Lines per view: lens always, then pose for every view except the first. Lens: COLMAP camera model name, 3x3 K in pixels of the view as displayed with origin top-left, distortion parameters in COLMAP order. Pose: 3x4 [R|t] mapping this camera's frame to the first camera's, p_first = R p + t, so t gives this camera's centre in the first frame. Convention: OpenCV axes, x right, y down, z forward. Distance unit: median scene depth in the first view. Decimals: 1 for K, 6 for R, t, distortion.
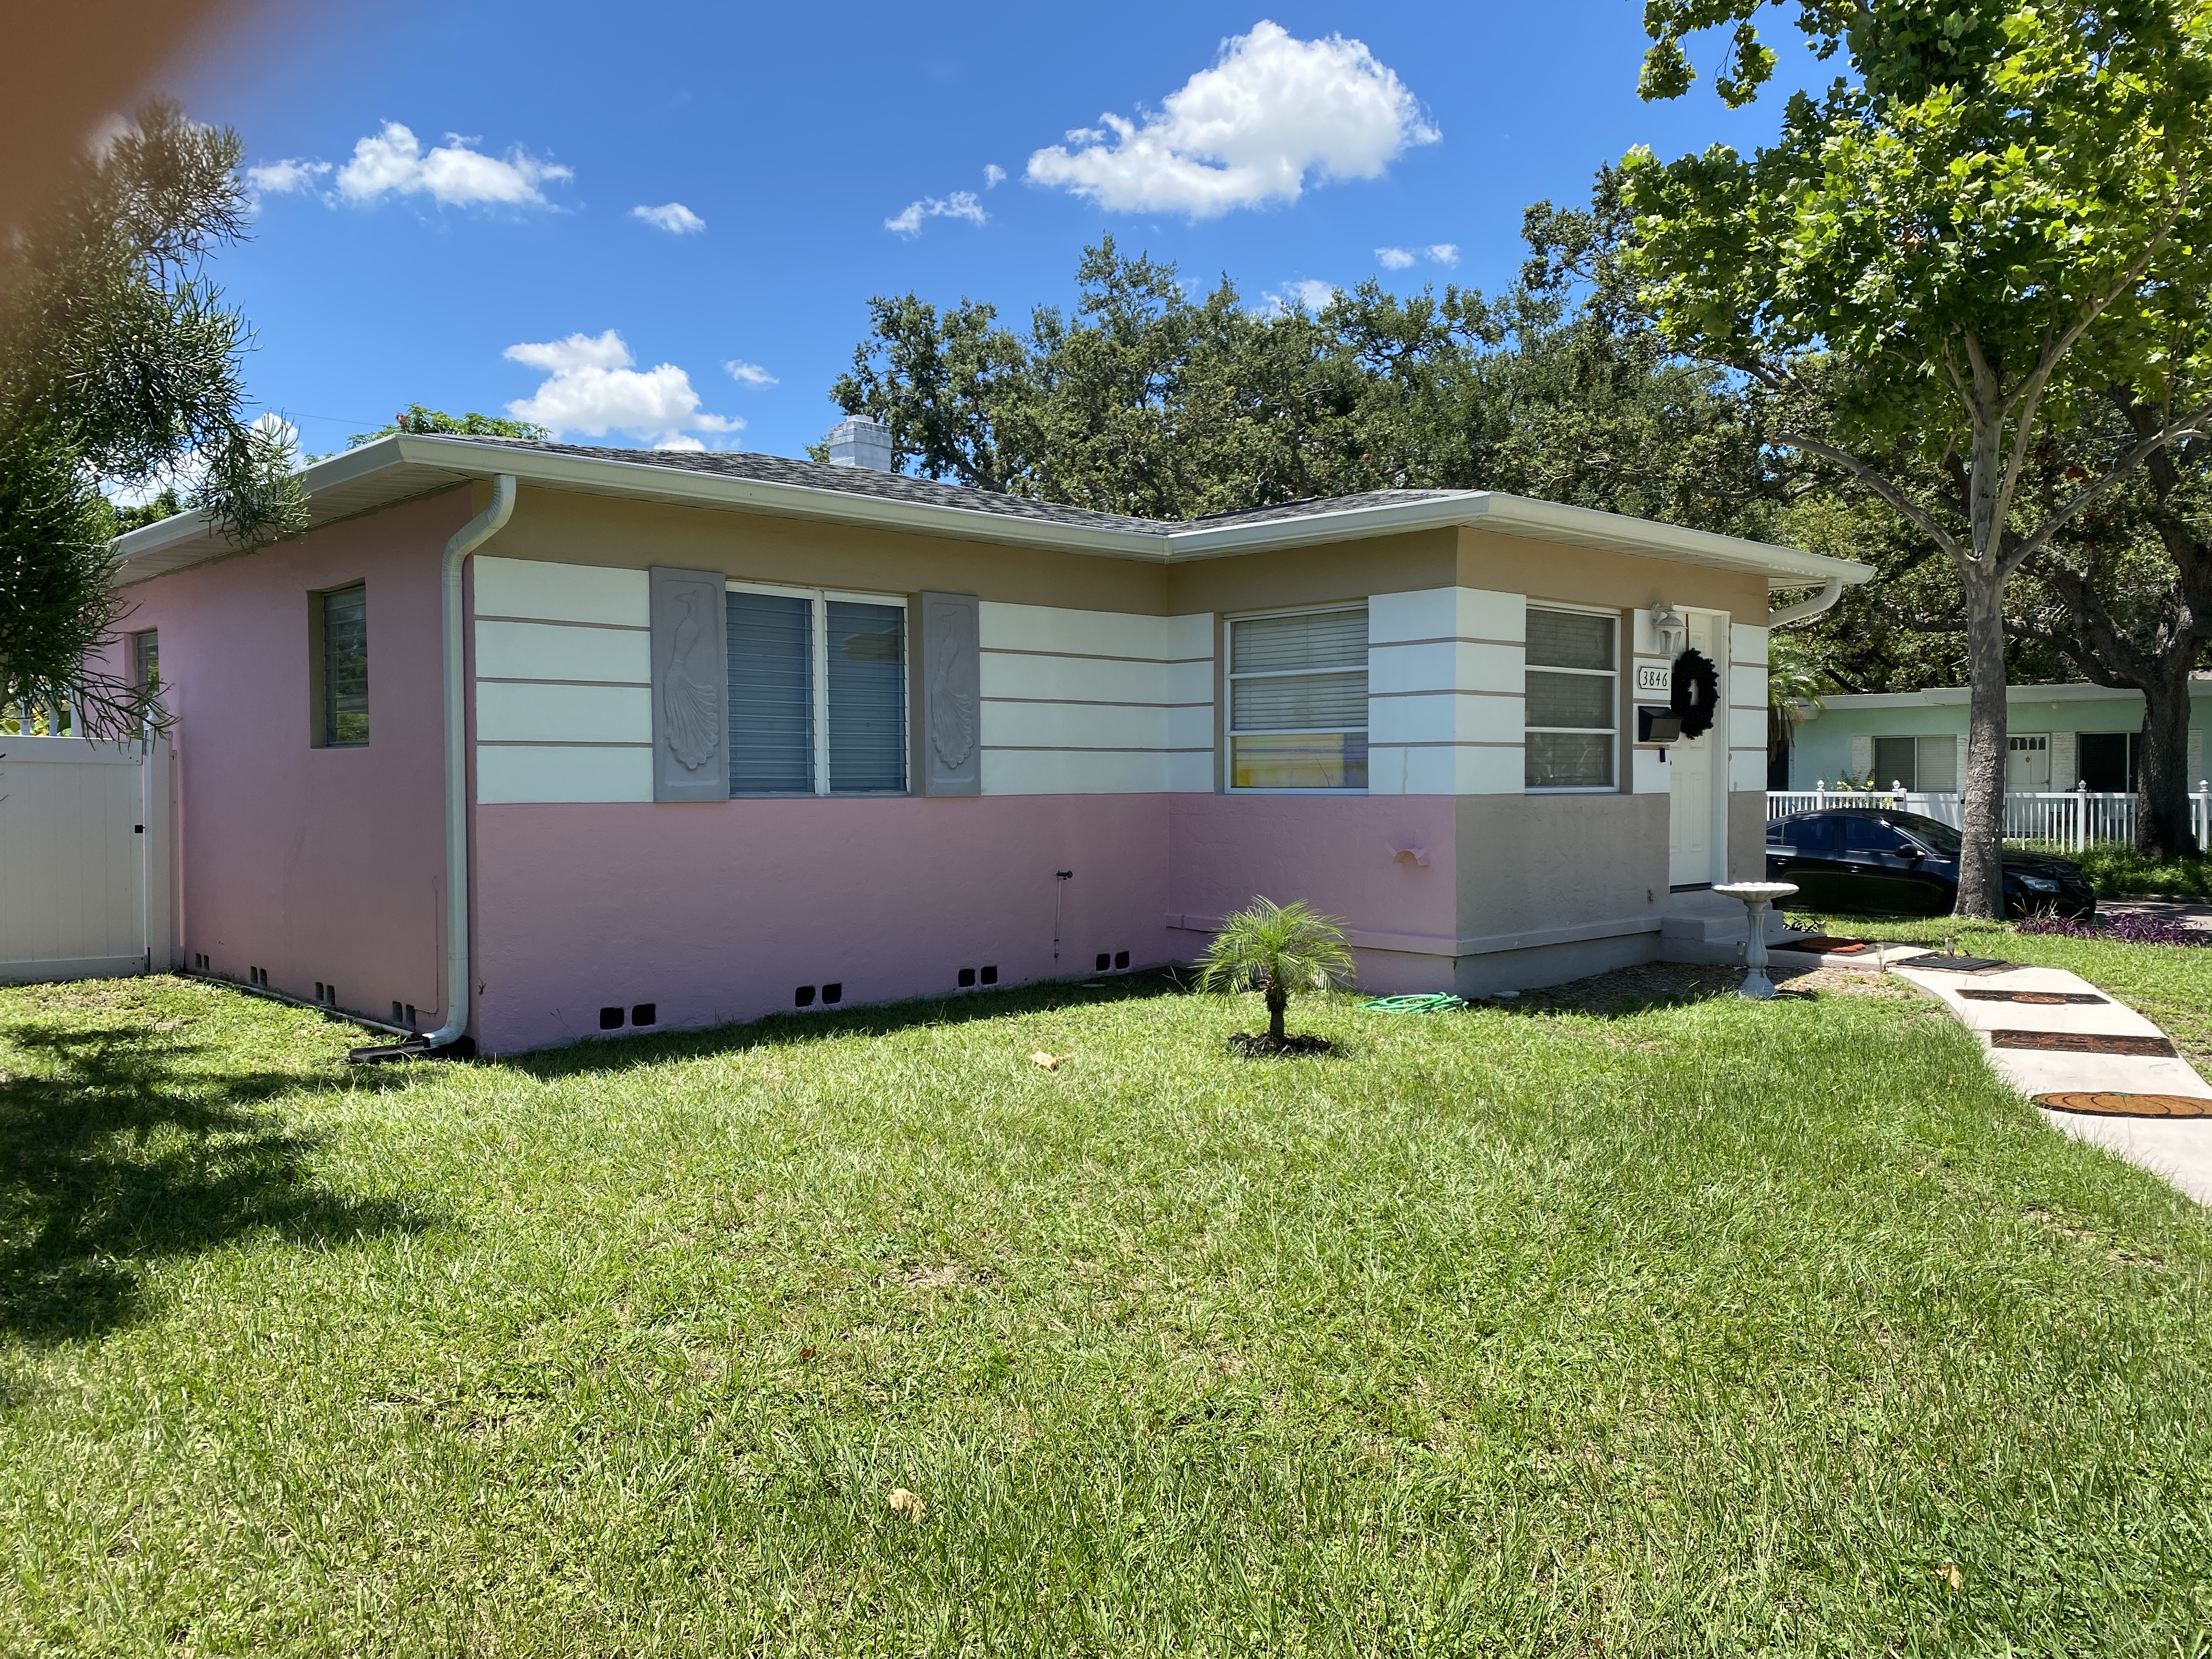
lens RADIAL K [[1661.0, 0, 1100.6], [0, 1661.0, 840.5], [0, 0, 1]] dist [0.047516, -0.050051]
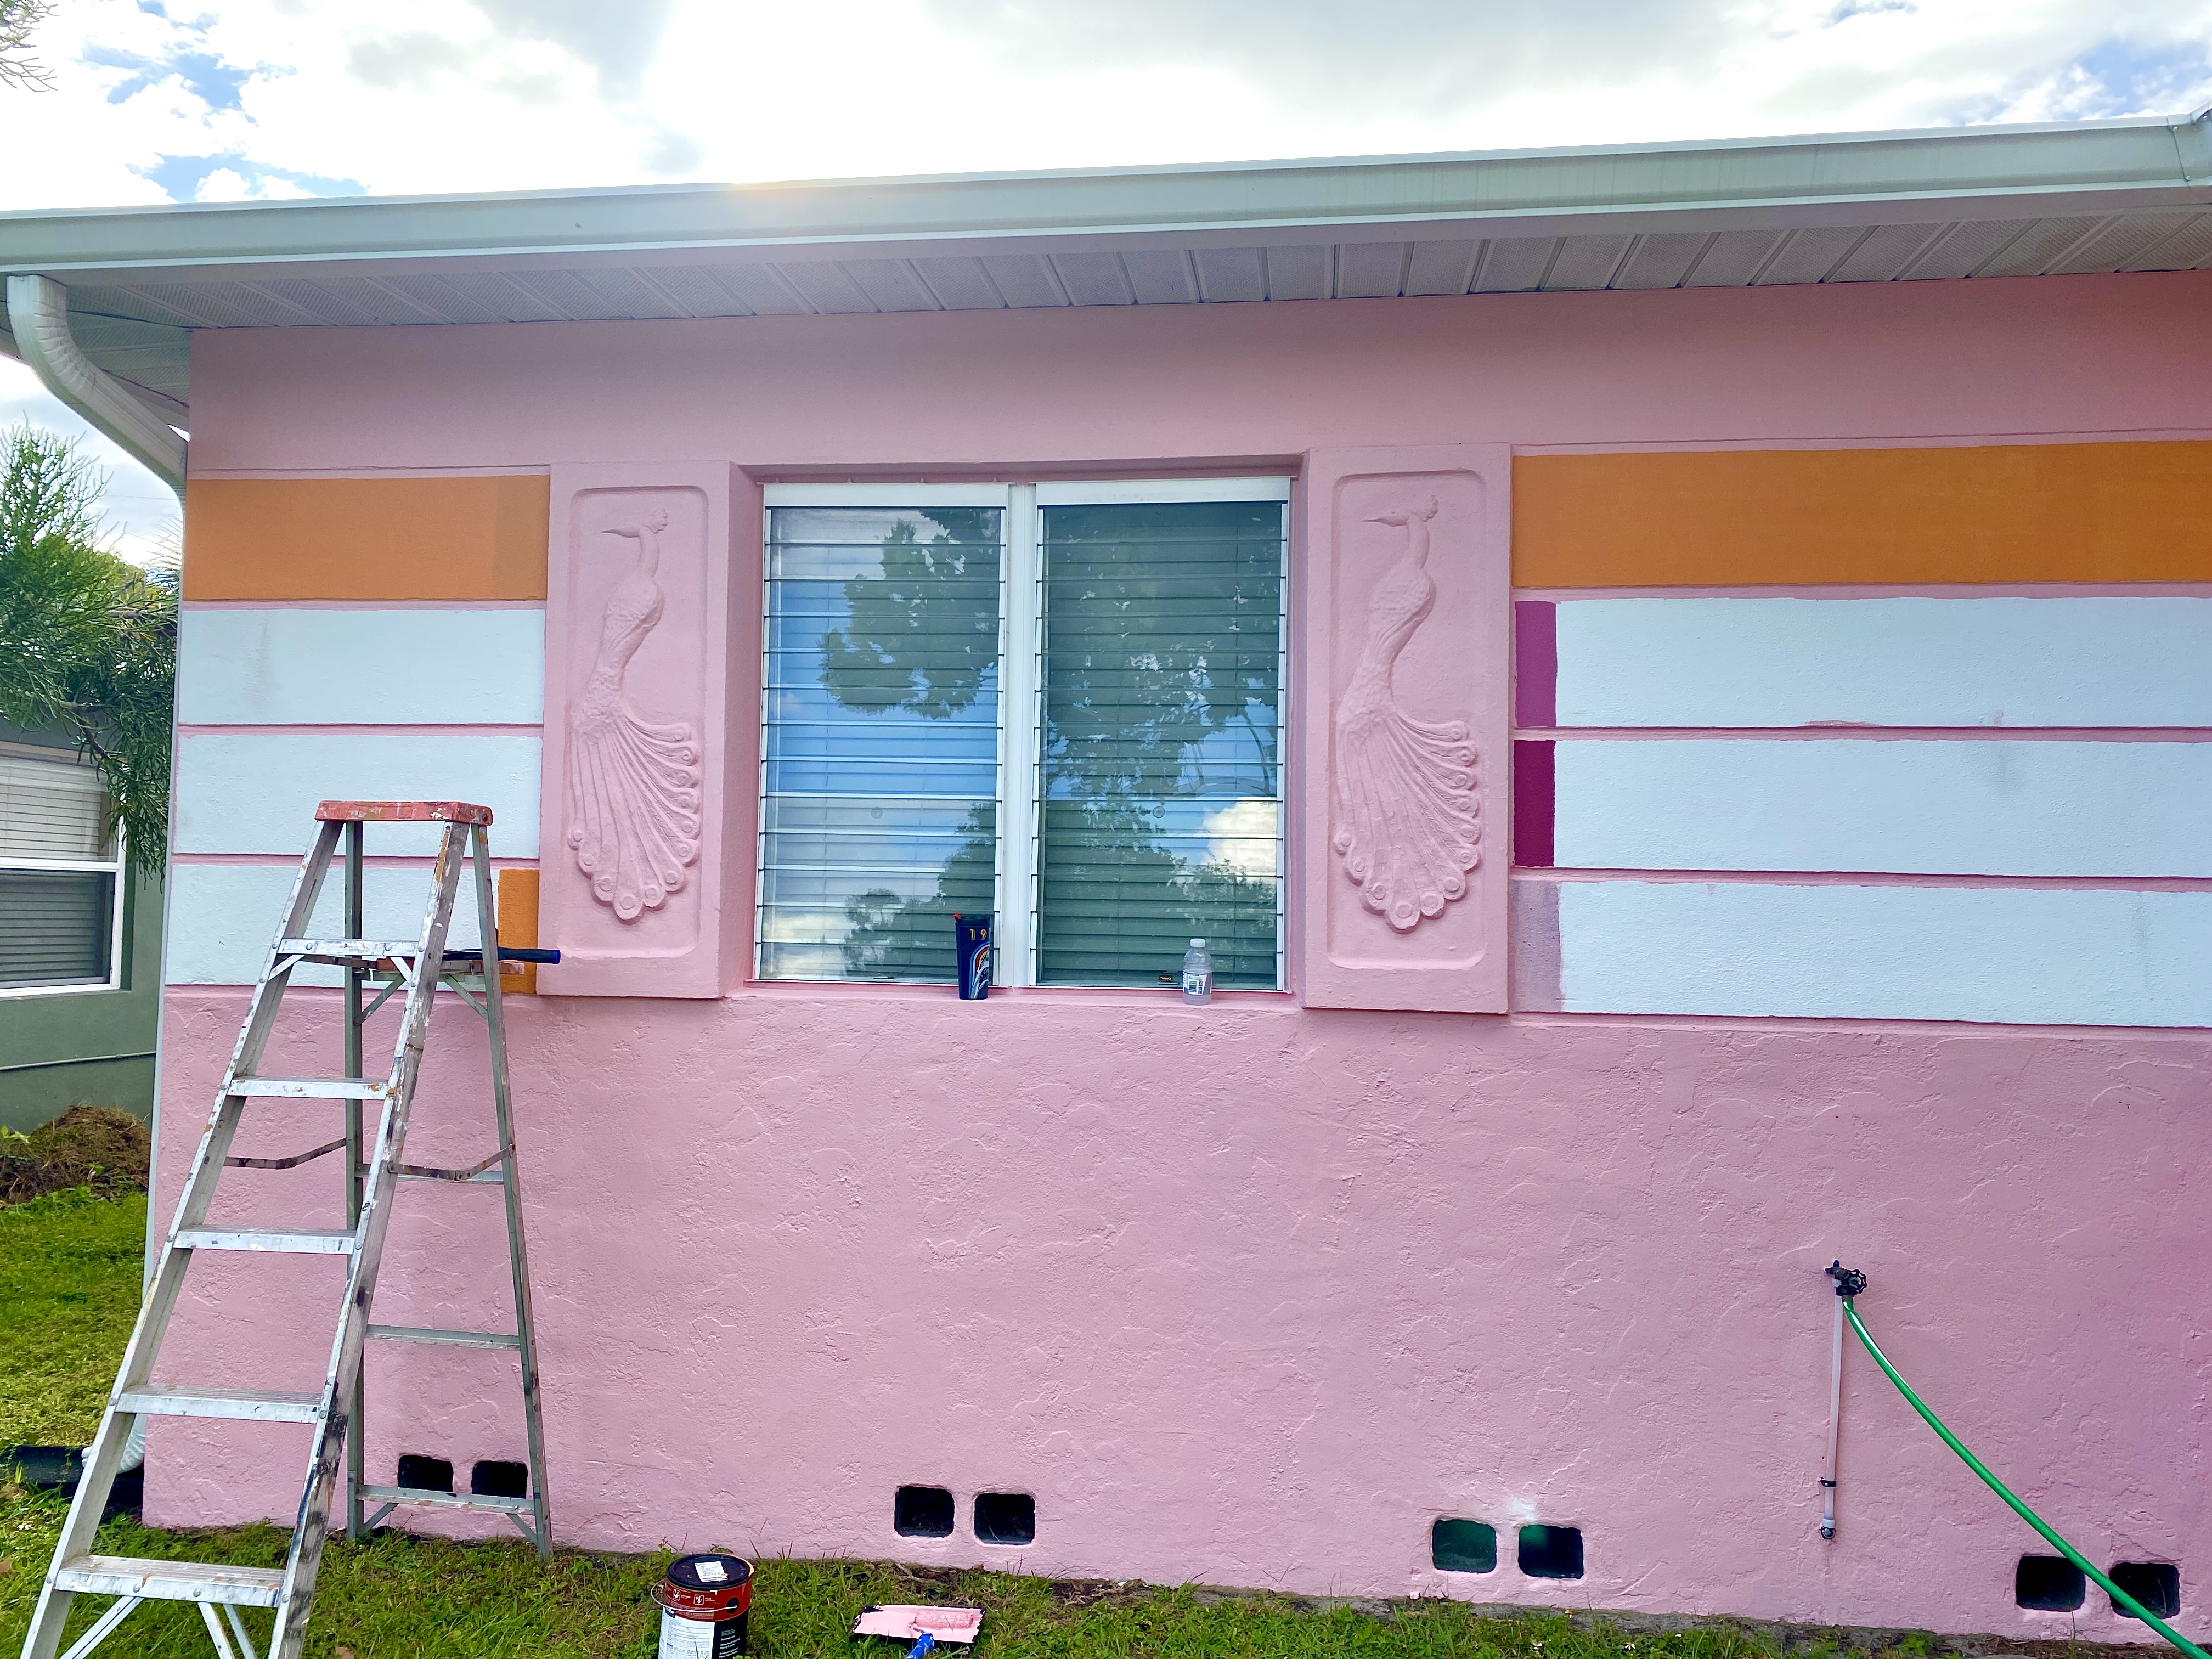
lens RADIAL K [[1661.0, 0, 1107.1], [0, 1661.0, 822.3], [0, 0, 1]] dist [0.047516, -0.050051]
pose [[0.638166, -0.024918, -0.769495, 0.141557], [-0.049809, 0.996046, -0.073563, -0.036620], [0.768286, 0.085273, 0.634401, 0.711758]]
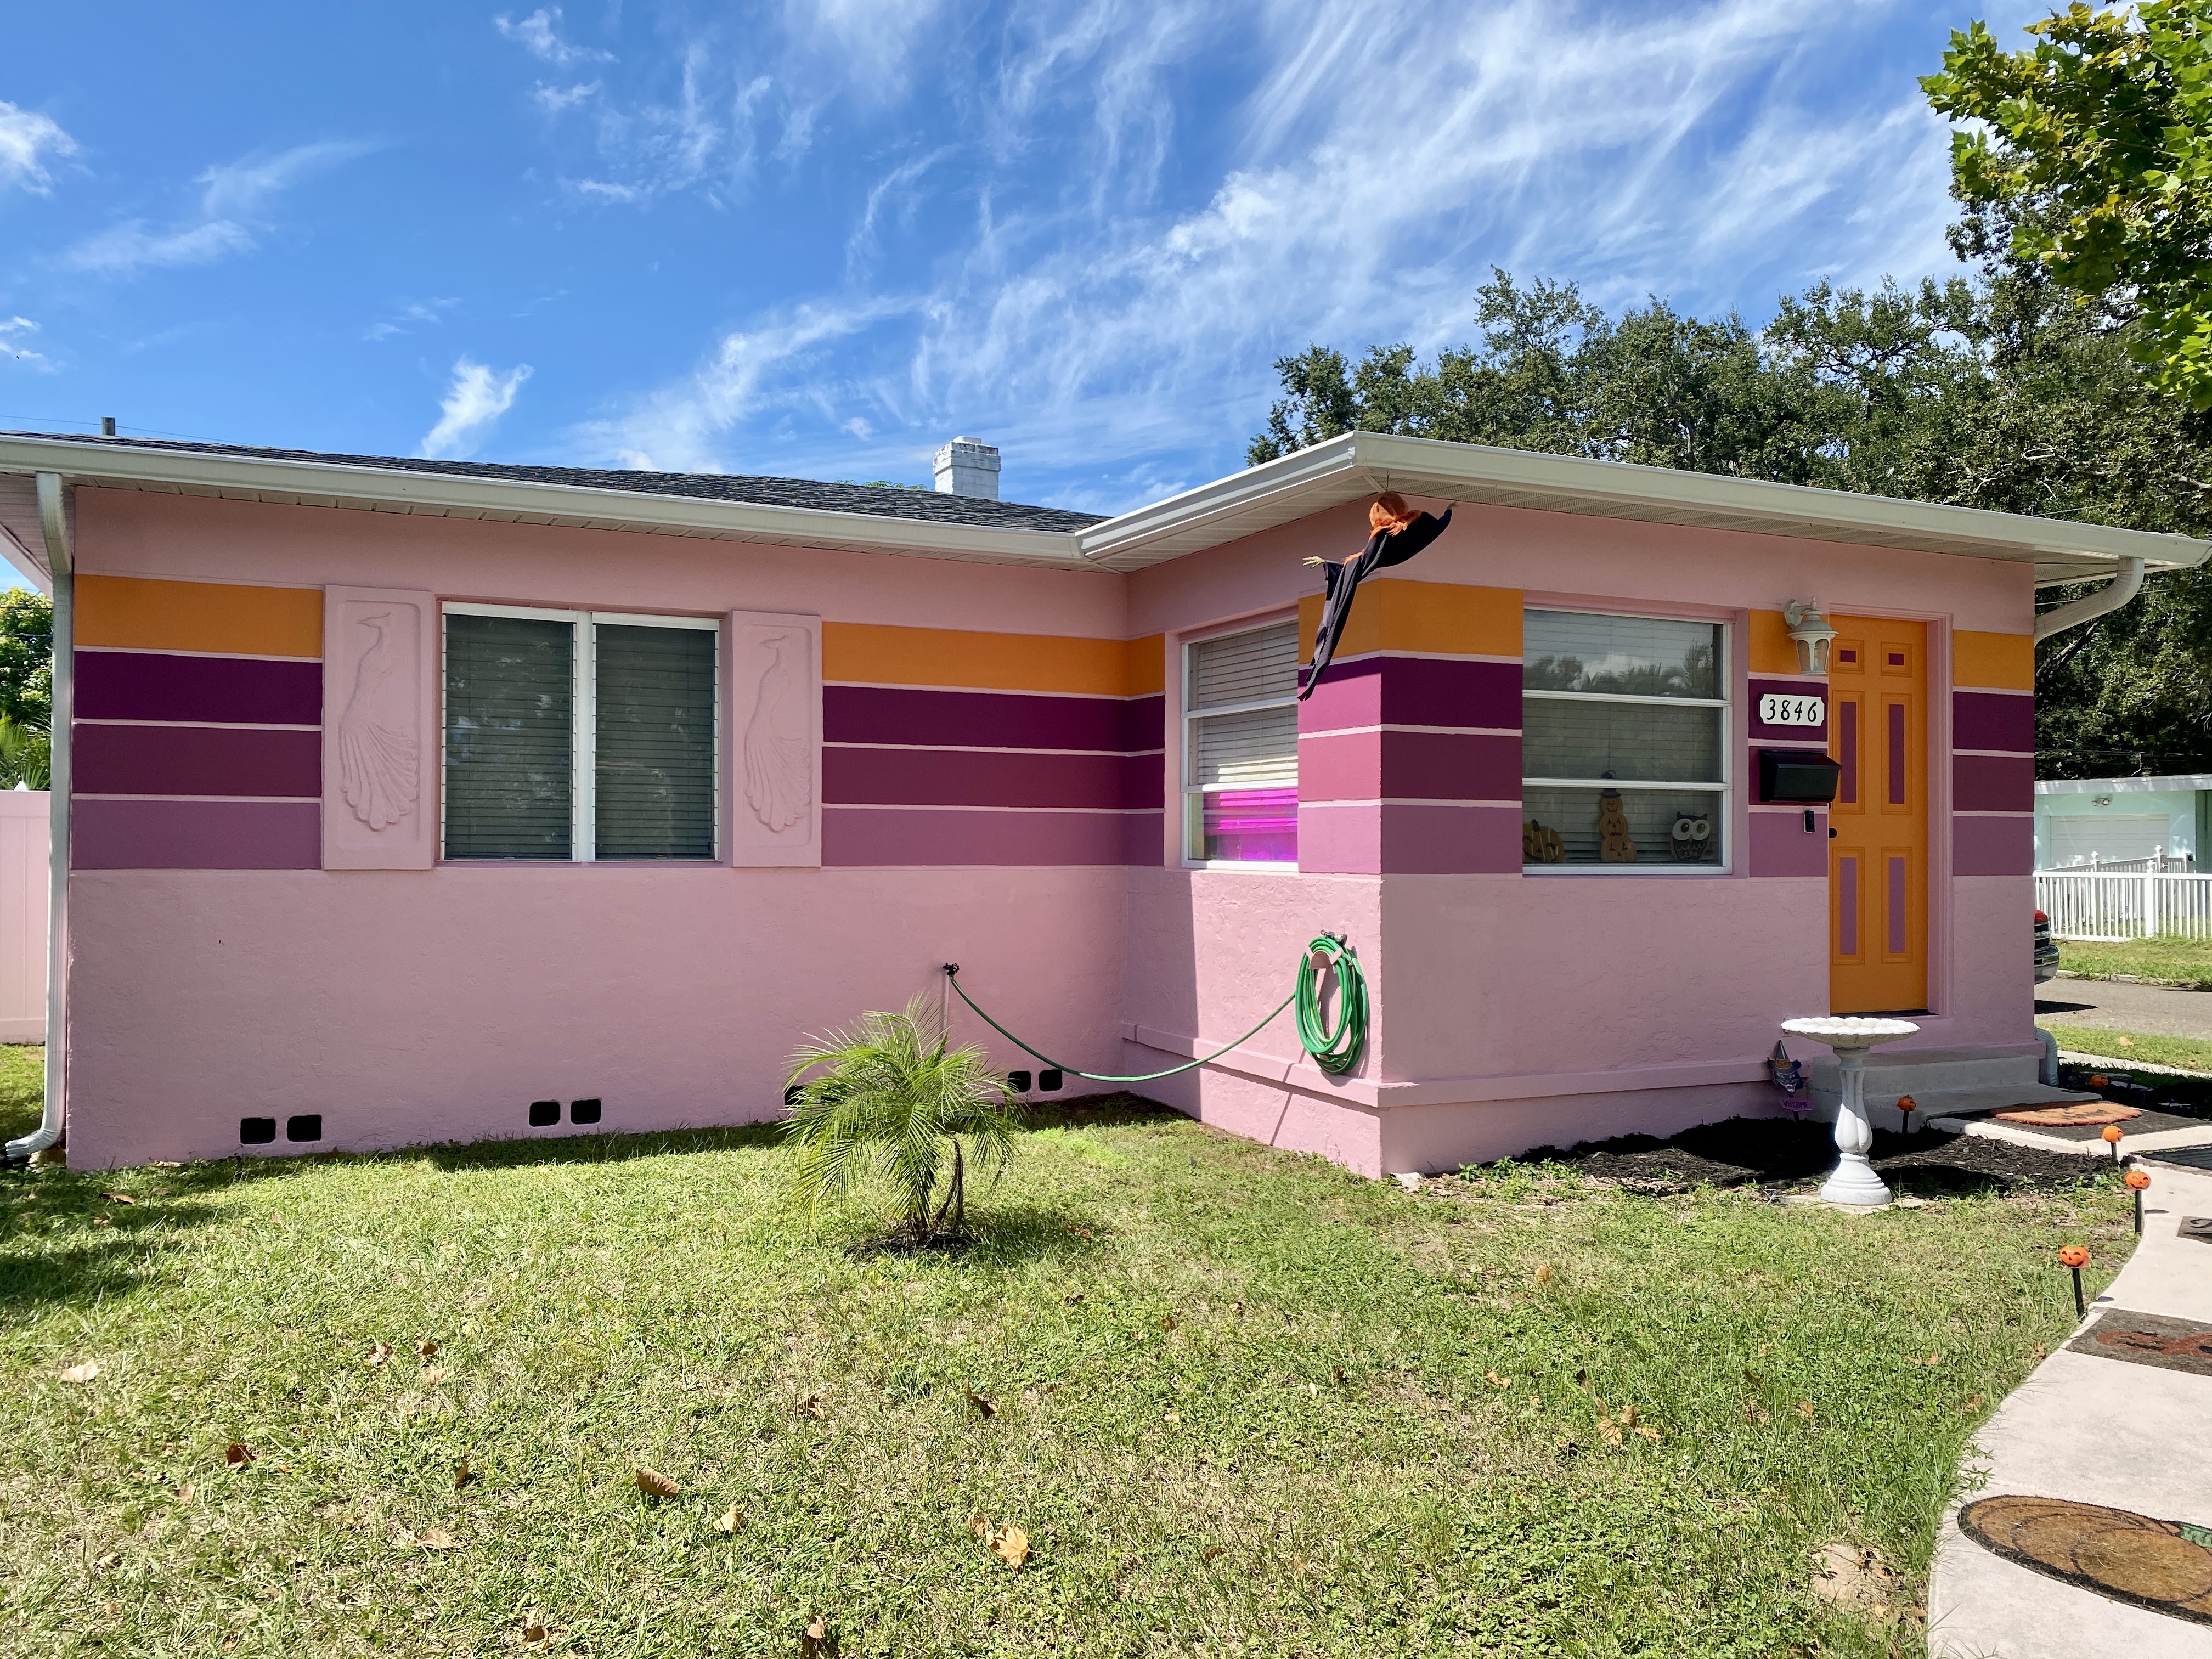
lens RADIAL K [[1661.0, 0, 1099.5], [0, 1661.0, 824.0], [0, 0, 1]] dist [0.047516, -0.050051]
pose [[0.951018, 0.005258, -0.309091, 0.299499], [-0.021445, 0.998569, -0.048996, -0.011021], [0.308391, 0.053225, 0.949769, 0.285748]]
